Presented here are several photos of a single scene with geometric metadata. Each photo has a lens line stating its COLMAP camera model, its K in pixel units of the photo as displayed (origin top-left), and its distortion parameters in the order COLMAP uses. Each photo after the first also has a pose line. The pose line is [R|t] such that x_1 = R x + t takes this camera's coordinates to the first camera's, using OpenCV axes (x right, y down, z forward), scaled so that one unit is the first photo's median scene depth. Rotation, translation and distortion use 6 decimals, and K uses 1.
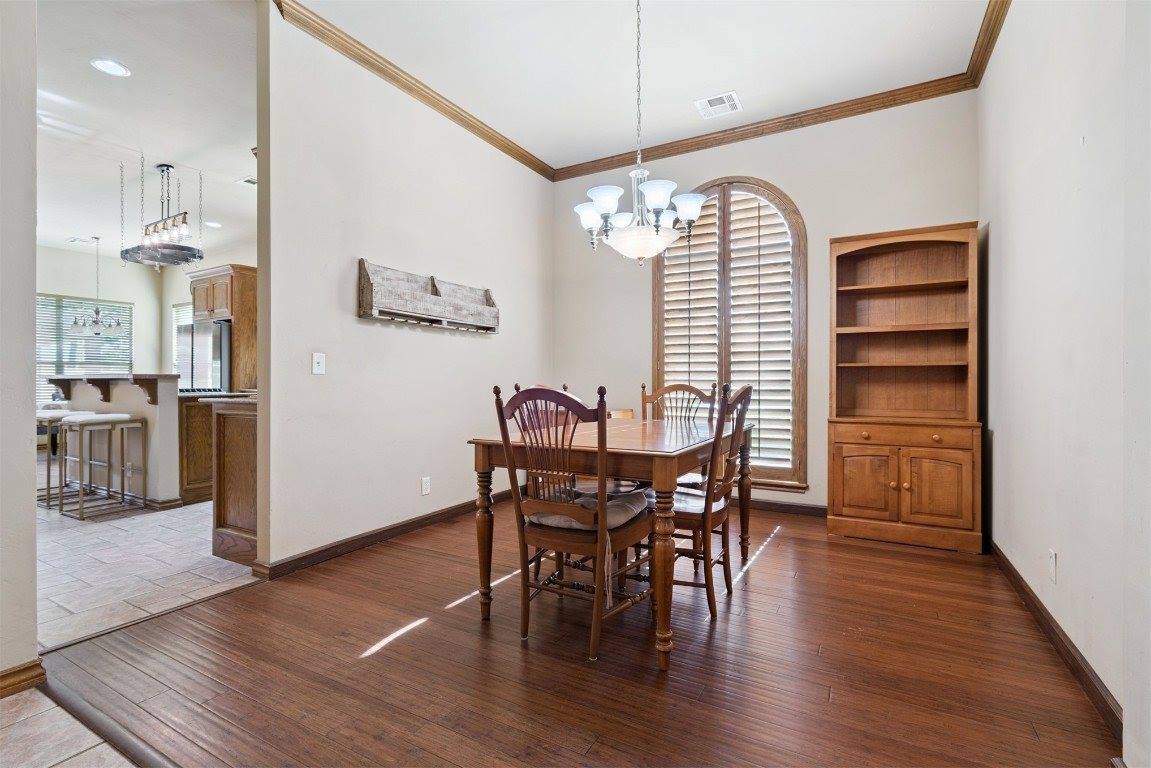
lens RADIAL K [[521.3, 0, 575.2], [0, 521.3, 383.6], [0, 0, 1]] dist [0.001905, 0.002921]
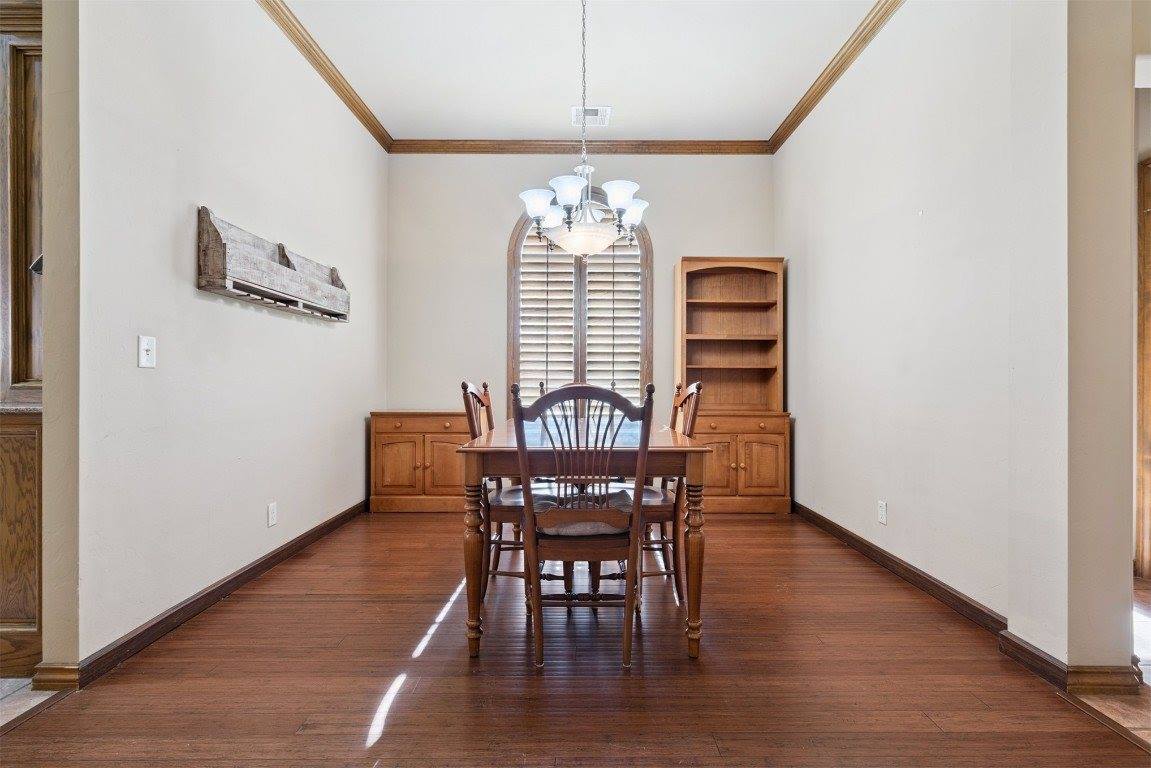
lens RADIAL K [[521.3, 0, 576.2], [0, 521.3, 382.7], [0, 0, 1]] dist [0.001905, 0.002921]
pose [[0.873111, 0.001223, 0.487520, -0.299896], [-0.001045, 0.999999, -0.000638, 0.001734], [-0.487520, 0.000047, 0.873112, 0.116748]]
